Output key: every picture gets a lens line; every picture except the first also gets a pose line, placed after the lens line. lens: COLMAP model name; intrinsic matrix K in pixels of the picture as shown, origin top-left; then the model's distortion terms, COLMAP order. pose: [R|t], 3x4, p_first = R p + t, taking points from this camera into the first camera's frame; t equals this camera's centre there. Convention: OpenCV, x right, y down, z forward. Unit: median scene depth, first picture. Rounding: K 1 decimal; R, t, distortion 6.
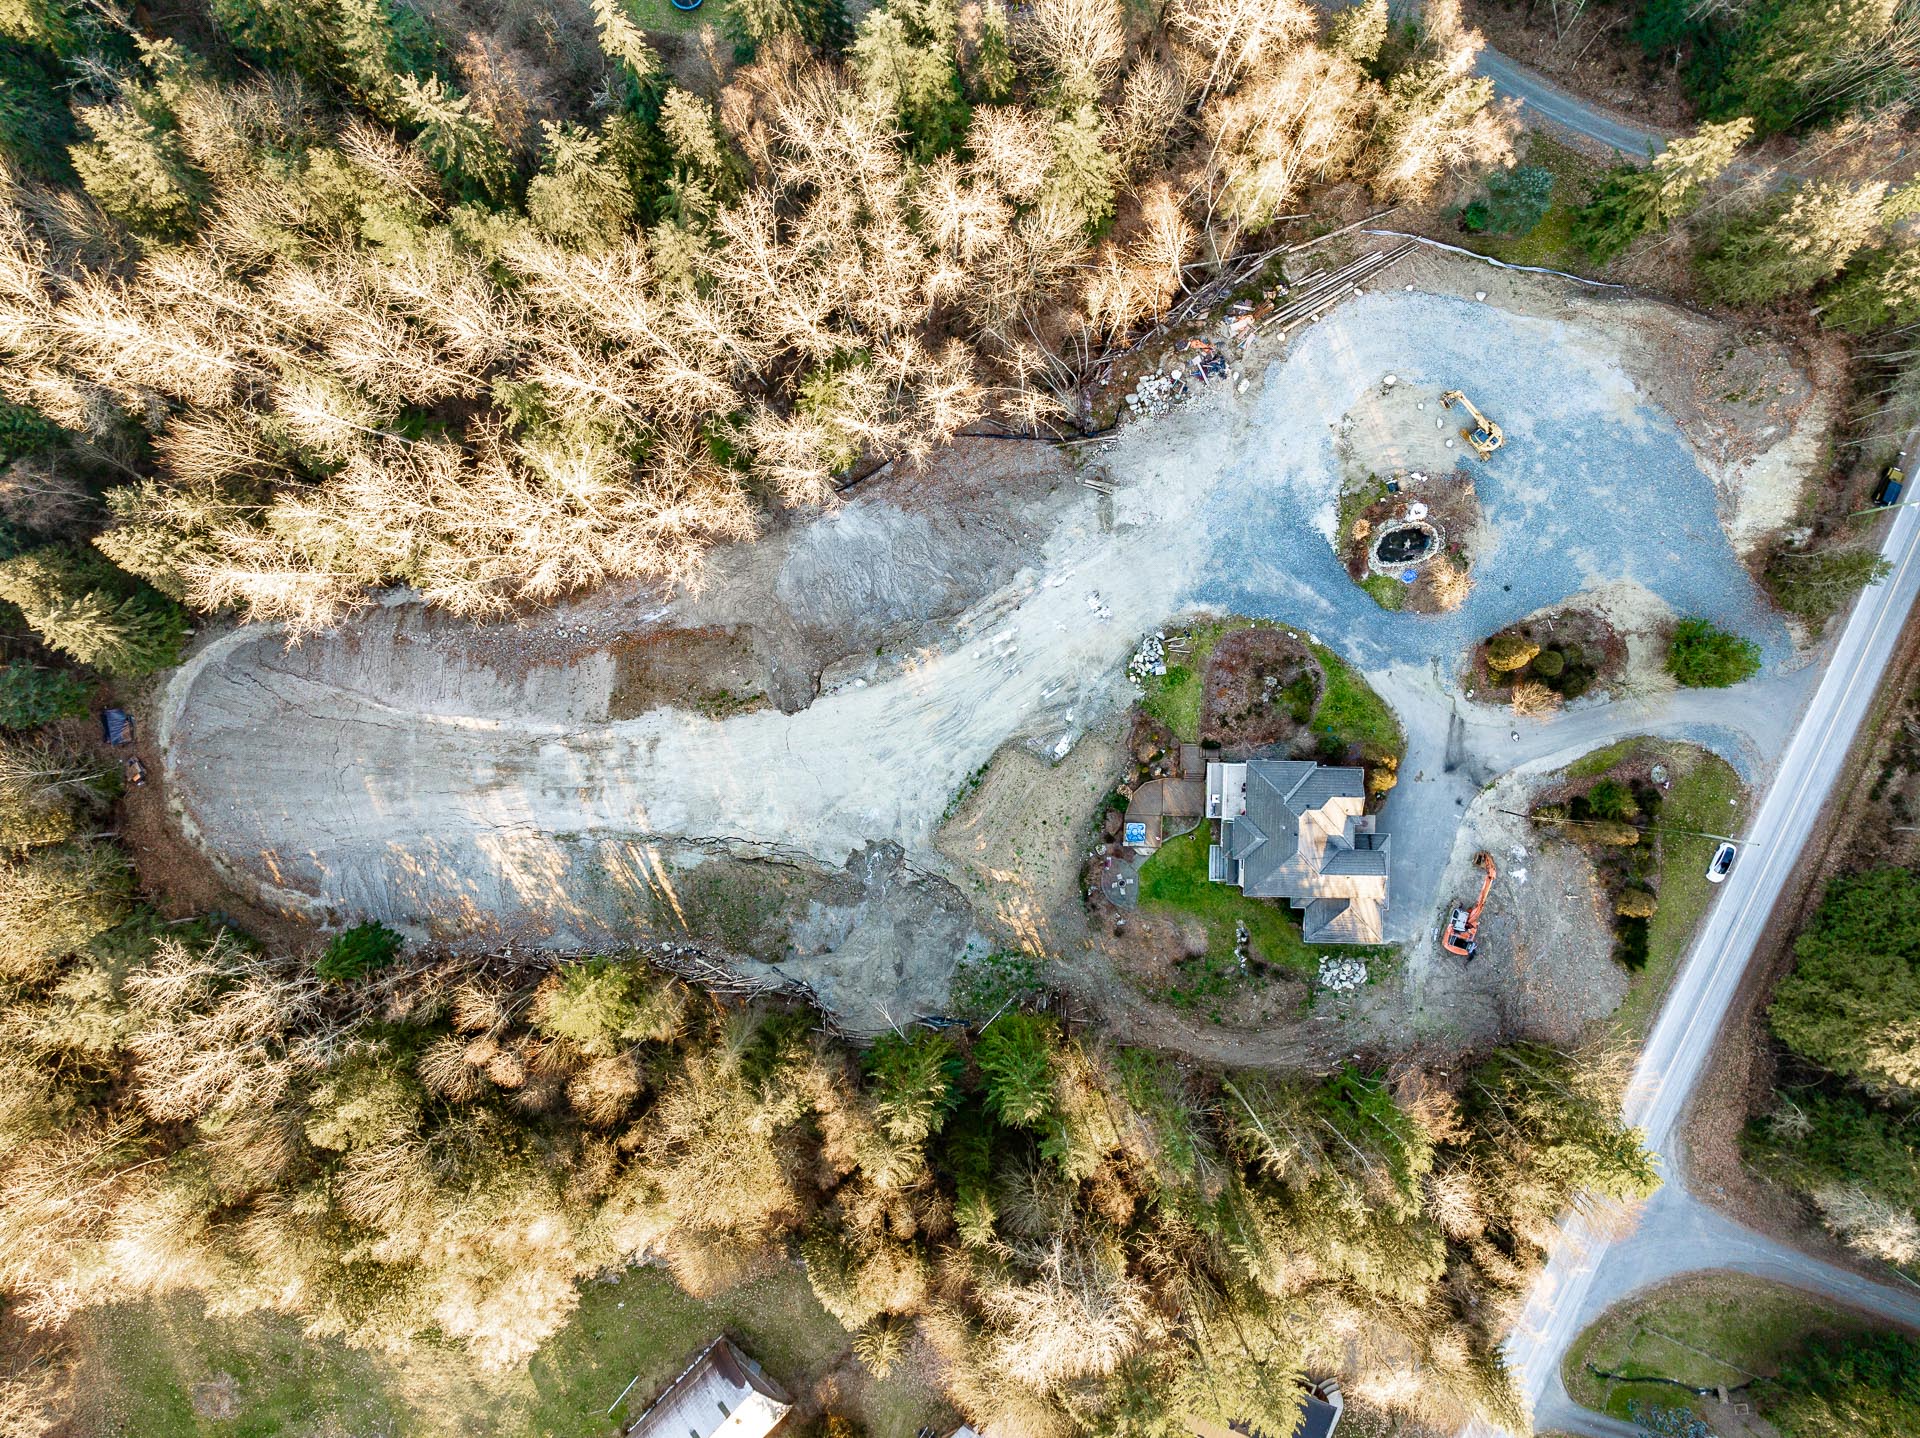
lens RADIAL K [[1353.2, 0, 955.5], [0, 1353.2, 721.0], [0, 0, 1]] dist [-0.048634, 0.019443]
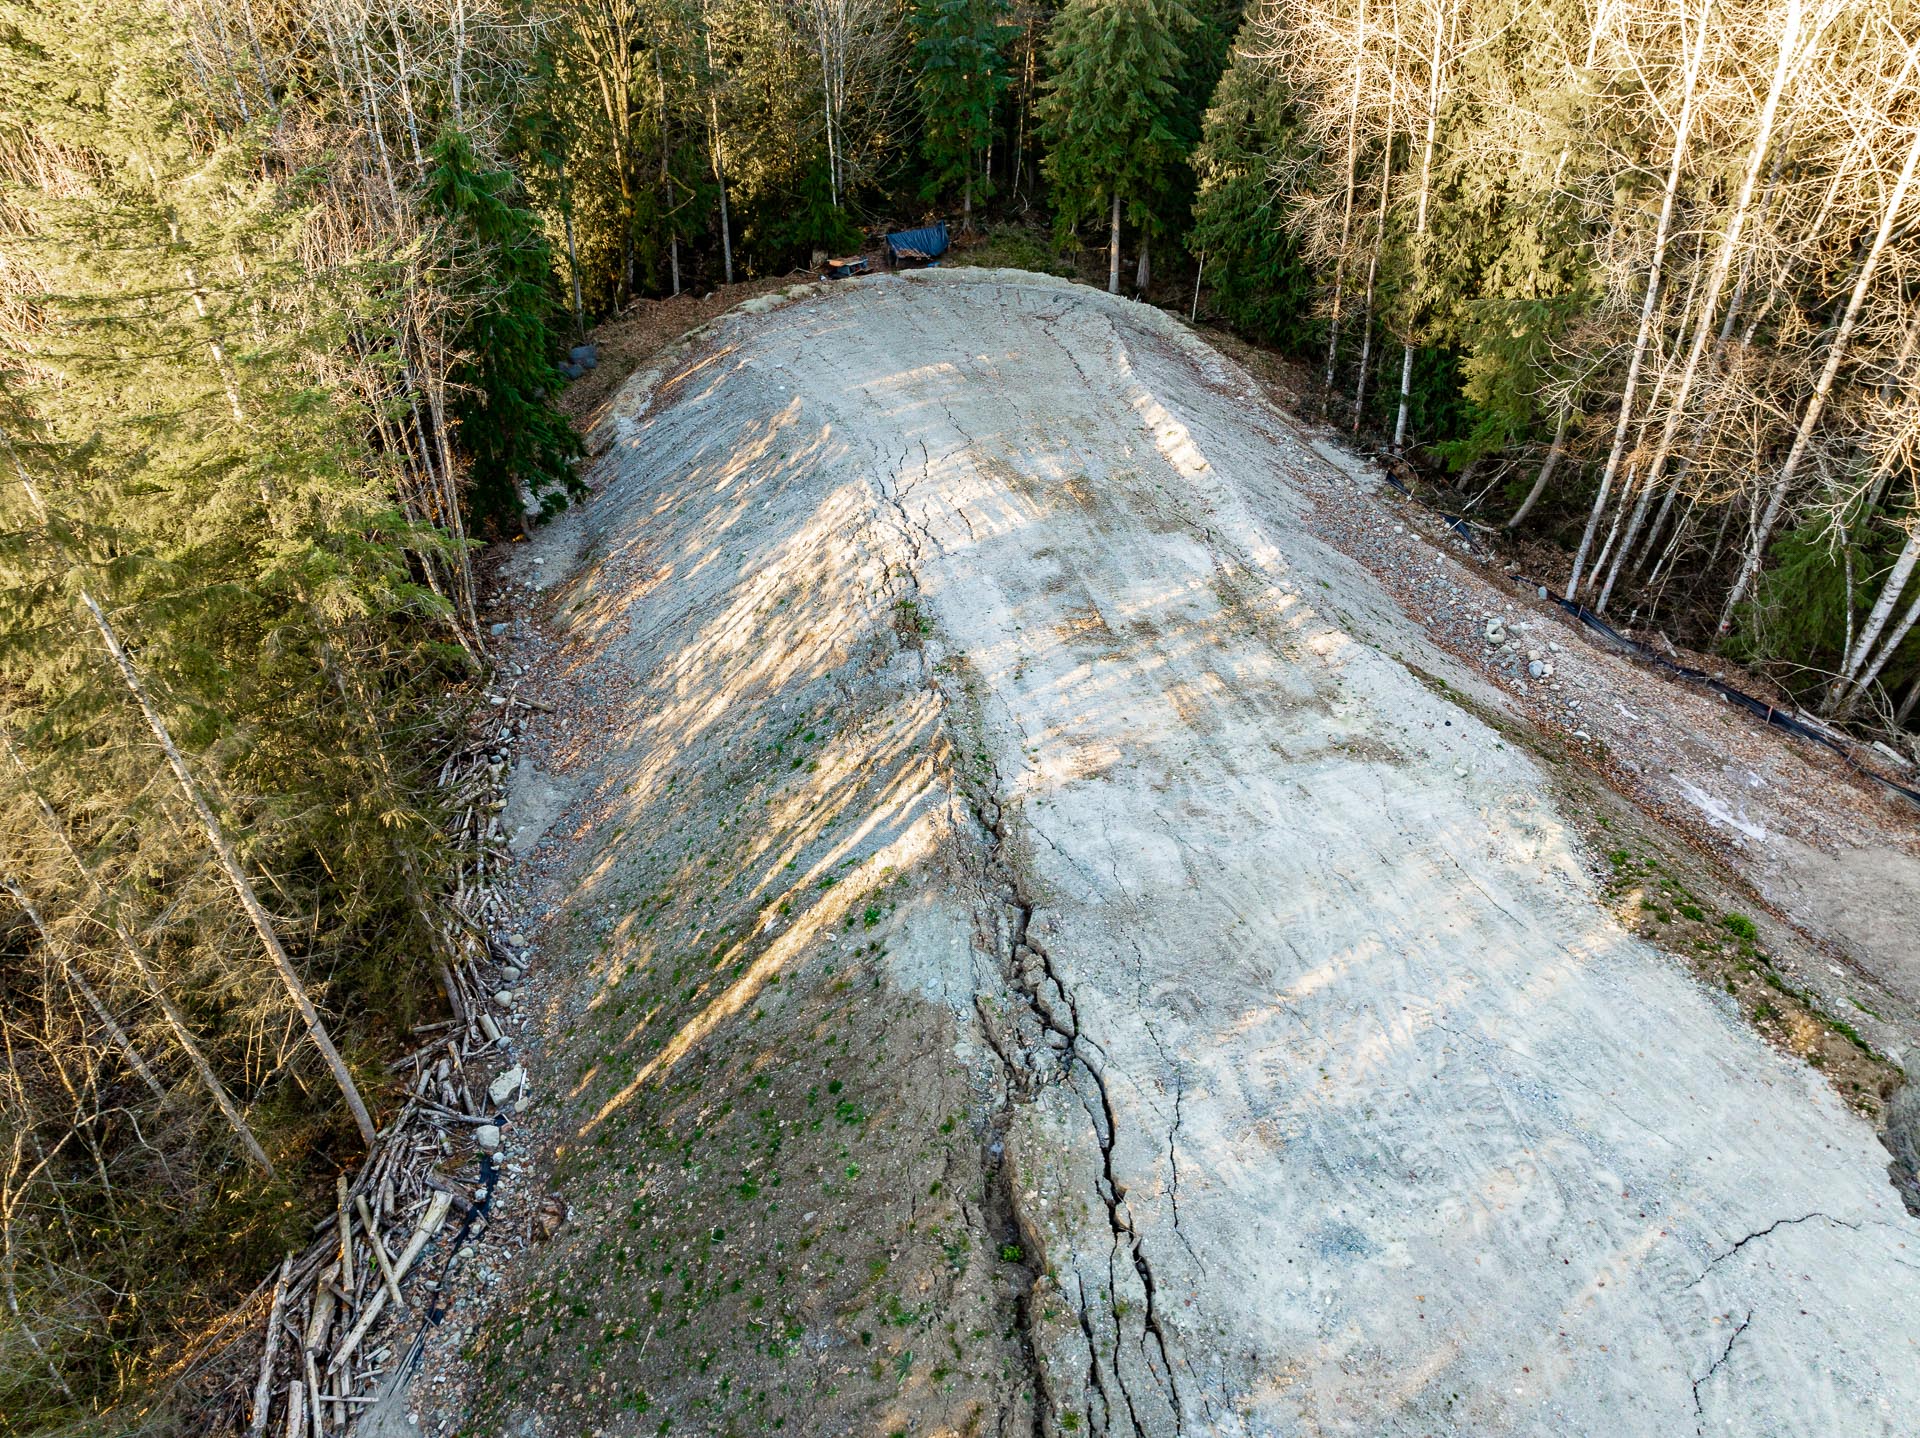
lens RADIAL K [[1353.2, 0, 959.8], [0, 1353.2, 727.4], [0, 0, 1]] dist [-0.048634, 0.019443]
pose [[0.228857, 0.631949, -0.740449, -0.067383], [-0.973308, 0.135079, -0.185543, 0.136692], [-0.017234, 0.763148, 0.645994, 0.867808]]
